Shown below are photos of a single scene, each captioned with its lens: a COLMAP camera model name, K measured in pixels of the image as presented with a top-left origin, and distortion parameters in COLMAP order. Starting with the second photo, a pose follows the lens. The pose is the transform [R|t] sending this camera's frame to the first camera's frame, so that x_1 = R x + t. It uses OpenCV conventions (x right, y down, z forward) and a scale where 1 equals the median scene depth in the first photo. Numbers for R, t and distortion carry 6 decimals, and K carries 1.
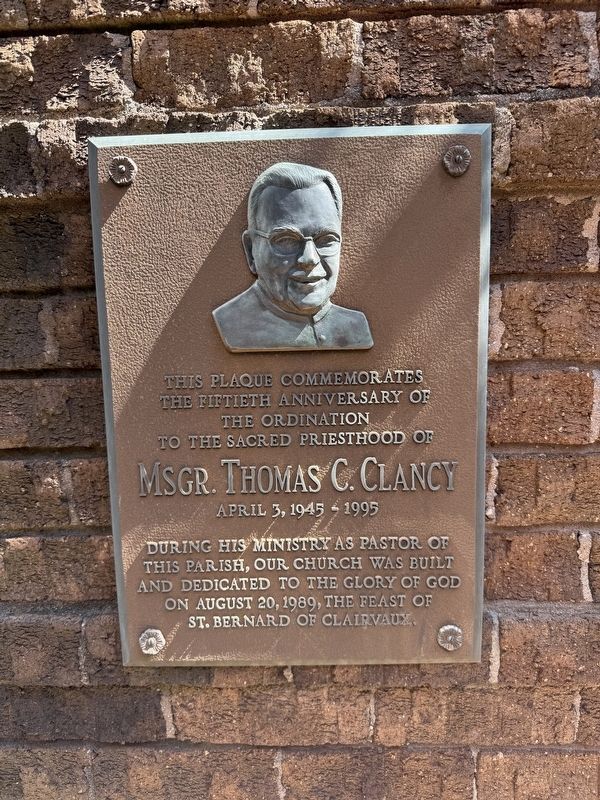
lens RADIAL K [[555.6, 0, 299.7], [0, 555.6, 400.1], [0, 0, 1]] dist [0.010678, 0.000723]
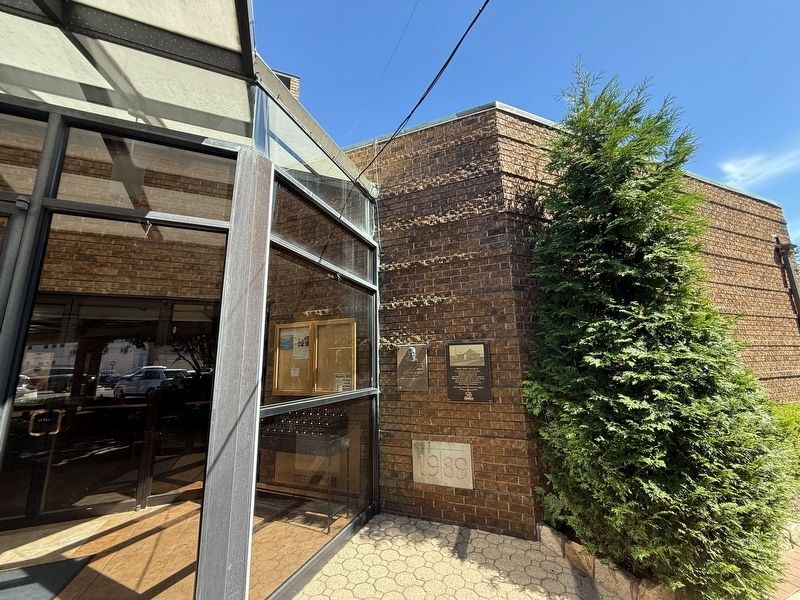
lens RADIAL K [[320.9, 0, 399.5], [0, 320.9, 299.1], [0, 0, 1]] dist [0.000026, 0.000001]
pose [[0.923686, -0.071955, -0.376333, 2.469142], [-0.048929, 0.952014, -0.302117, 0.725166], [0.380014, 0.297475, 0.875842, -5.613864]]
